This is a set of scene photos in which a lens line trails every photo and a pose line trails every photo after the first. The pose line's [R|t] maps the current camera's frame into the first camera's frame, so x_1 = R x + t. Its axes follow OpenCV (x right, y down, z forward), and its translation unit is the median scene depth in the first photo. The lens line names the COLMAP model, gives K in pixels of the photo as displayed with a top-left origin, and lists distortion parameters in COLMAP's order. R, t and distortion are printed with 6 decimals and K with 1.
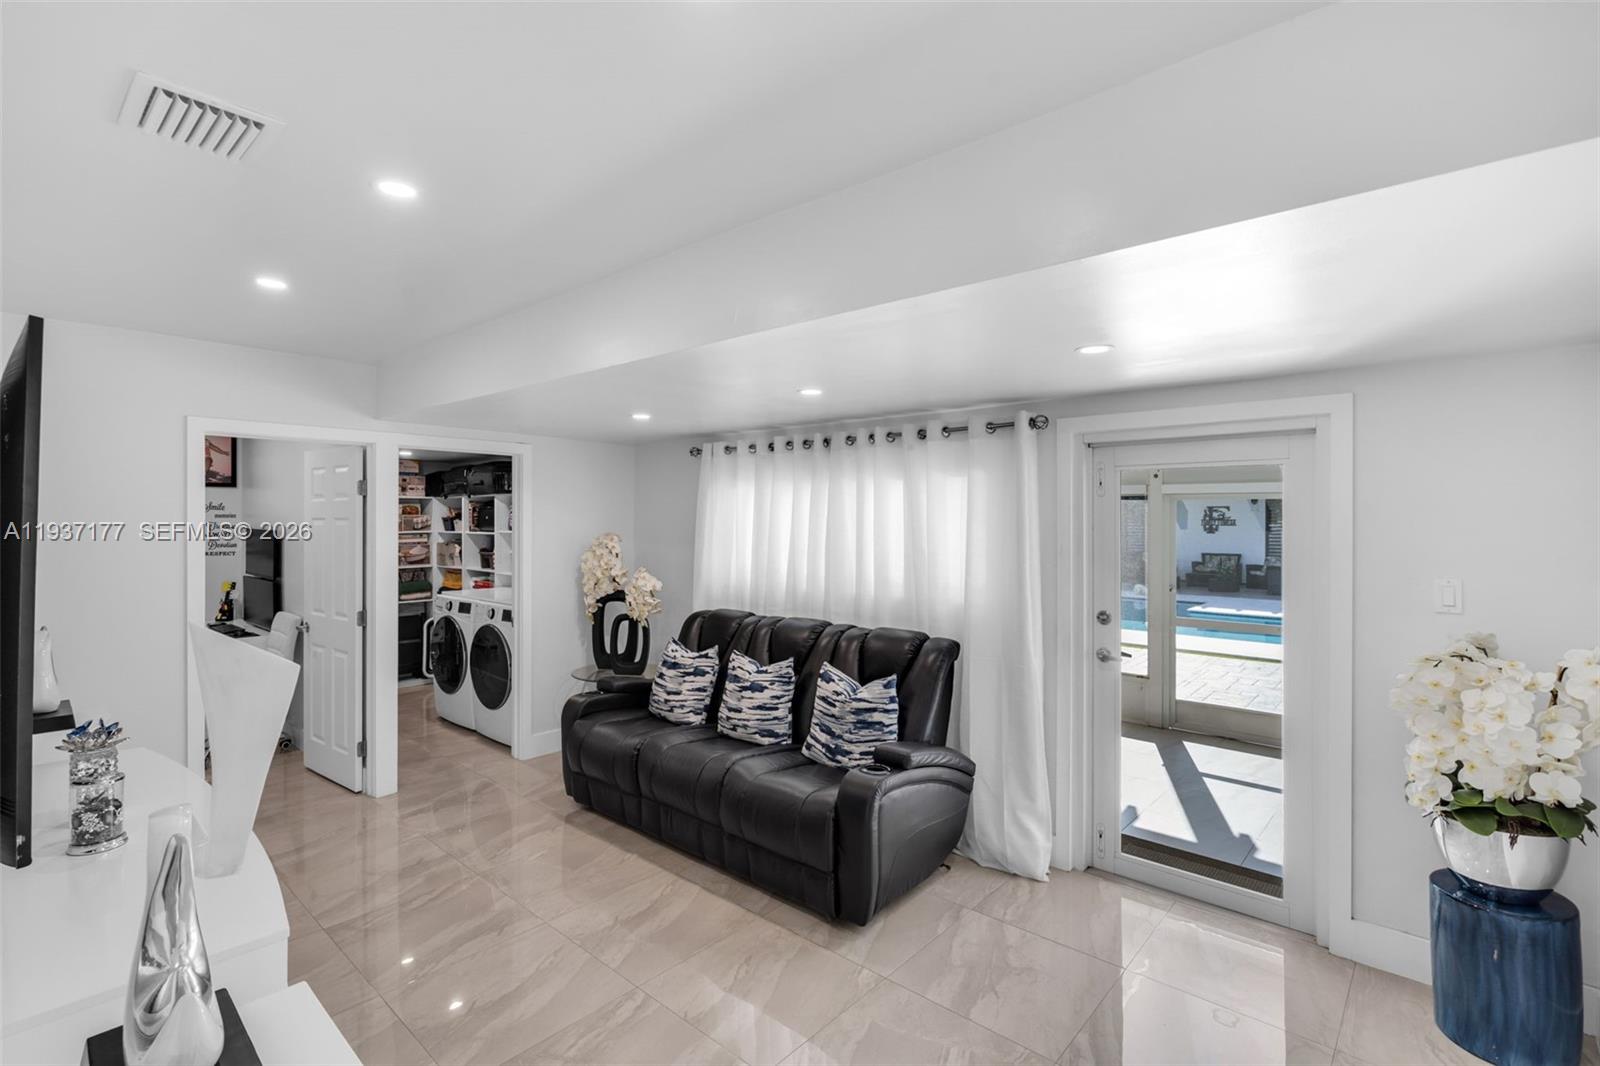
lens RADIAL K [[727.3, 0, 776.6], [0, 727.3, 541.9], [0, 0, 1]] dist [-0.009209, 0.000950]
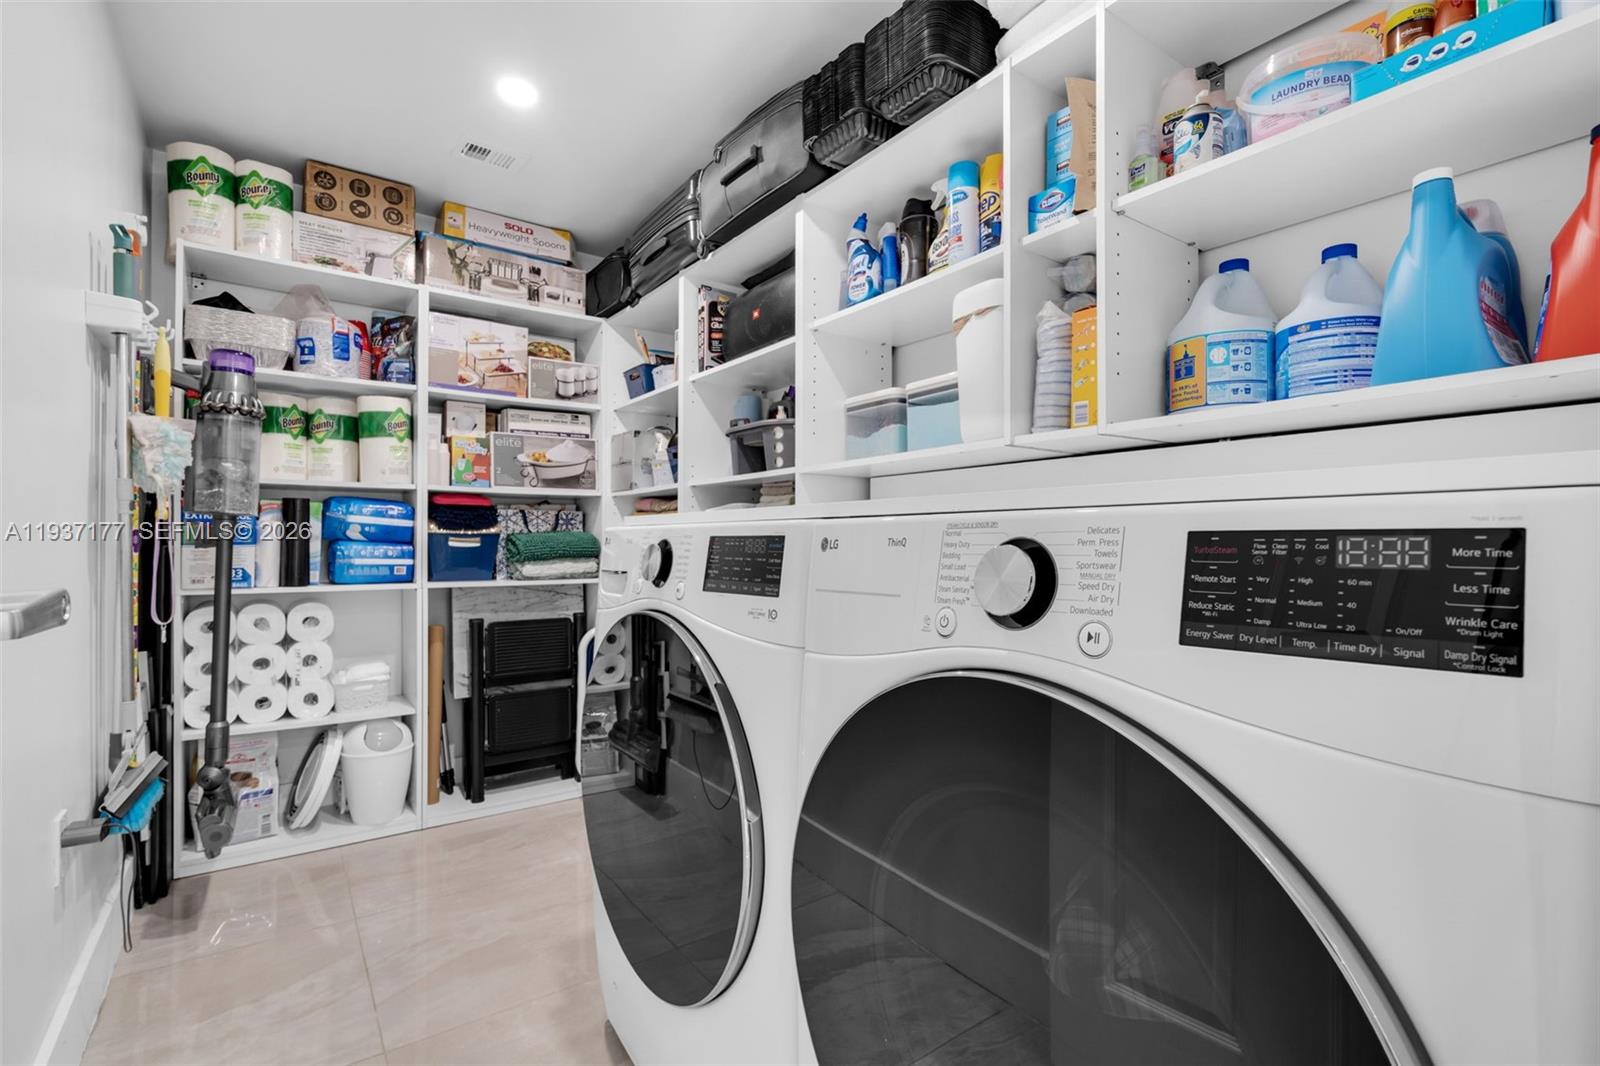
lens RADIAL K [[727.3, 0, 776.6], [0, 727.3, 541.9], [0, 0, 1]] dist [-0.009209, 0.000950]
pose [[0.976484, -0.007713, -0.215451, -0.298123], [0.001746, 0.999610, -0.027873, 0.071244], [0.215582, 0.026842, 0.976117, 0.640176]]
